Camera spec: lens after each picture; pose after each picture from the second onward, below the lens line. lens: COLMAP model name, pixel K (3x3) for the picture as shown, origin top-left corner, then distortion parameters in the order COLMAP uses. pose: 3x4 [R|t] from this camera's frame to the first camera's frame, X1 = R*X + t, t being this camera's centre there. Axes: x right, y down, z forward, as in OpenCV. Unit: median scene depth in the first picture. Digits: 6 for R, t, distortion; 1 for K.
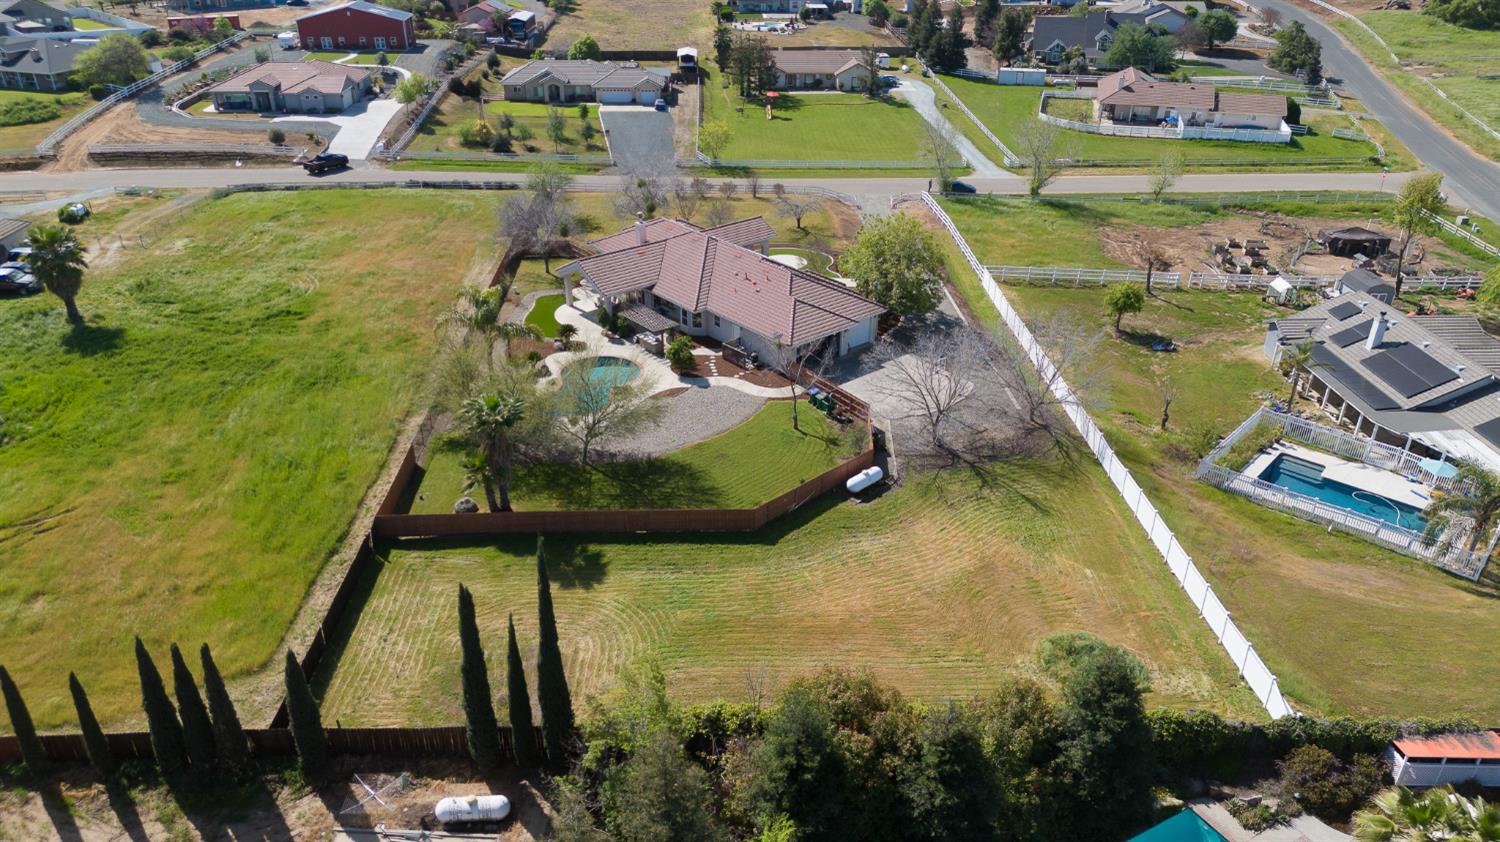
lens RADIAL K [[1039.9, 0, 750.0], [0, 1039.9, 421.0], [0, 0, 1]] dist [0.059851, -0.055902]
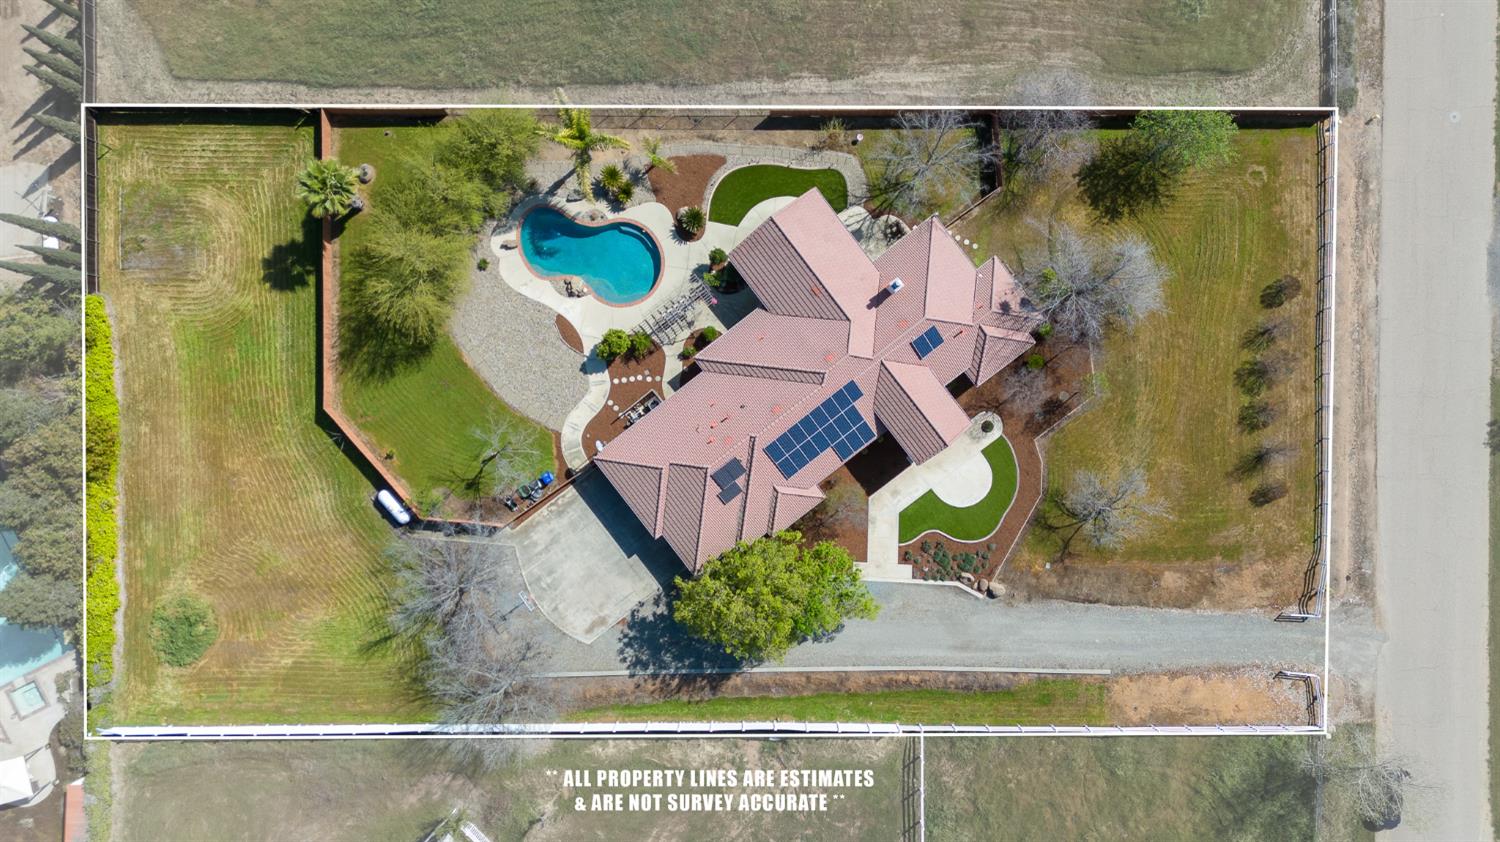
lens RADIAL K [[1039.9, 0, 750.0], [0, 1039.9, 421.0], [0, 0, 1]] dist [0.059851, -0.055902]
pose [[-0.048346, 0.998780, 0.010080, -0.011433], [-0.468258, -0.031578, 0.883027, -0.882534], [0.882268, 0.037971, 0.469214, 0.604773]]
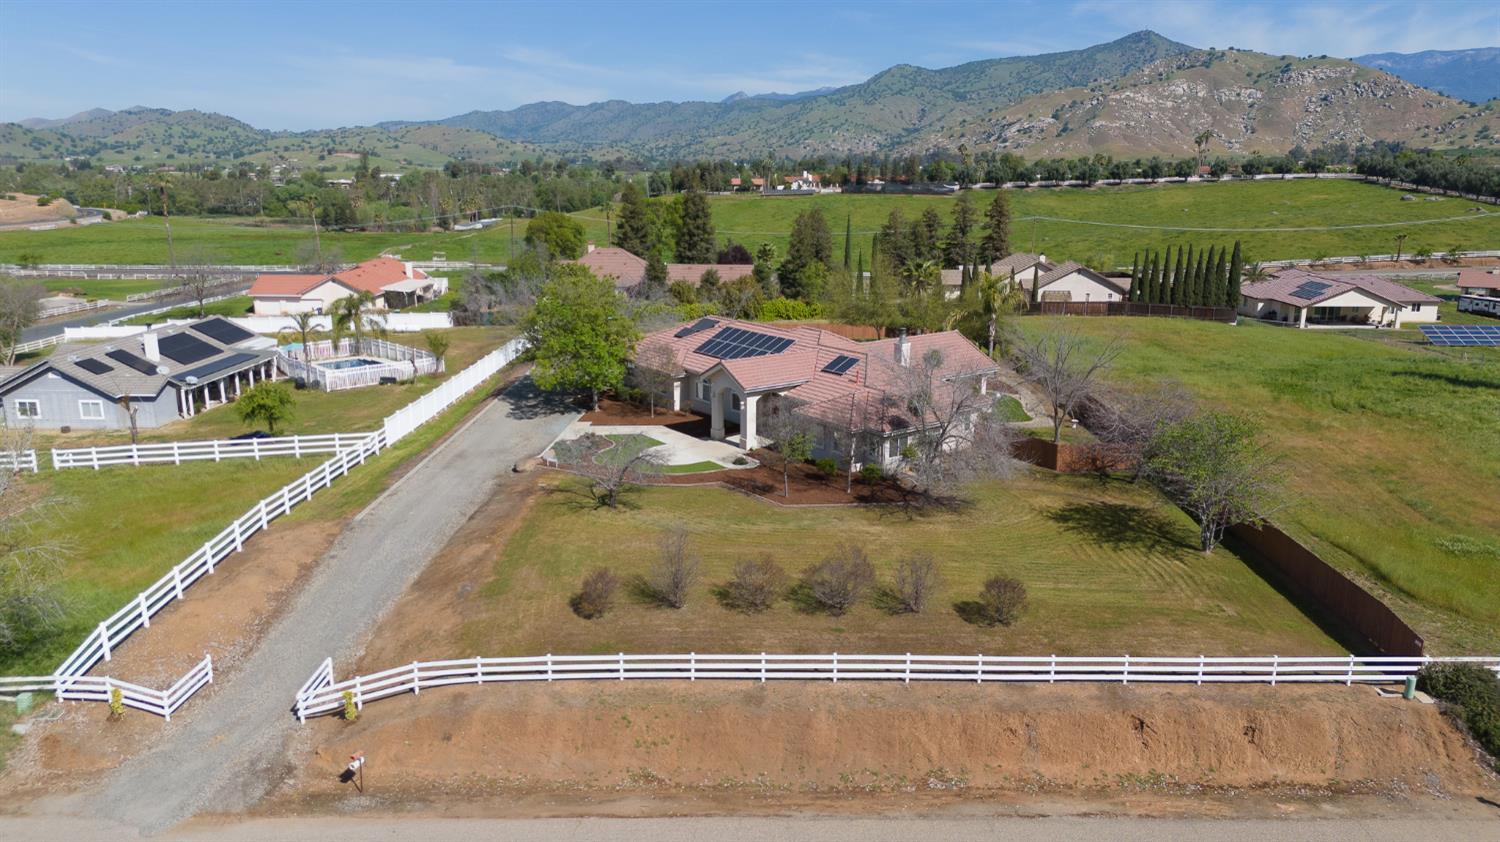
lens RADIAL K [[1039.9, 0, 750.0], [0, 1039.9, 421.0], [0, 0, 1]] dist [0.059851, -0.055902]
pose [[-0.997930, -0.008771, 0.063711, -0.059919], [0.035495, 0.750987, 0.659363, -0.652896], [-0.053629, 0.660259, -0.749121, 1.731171]]
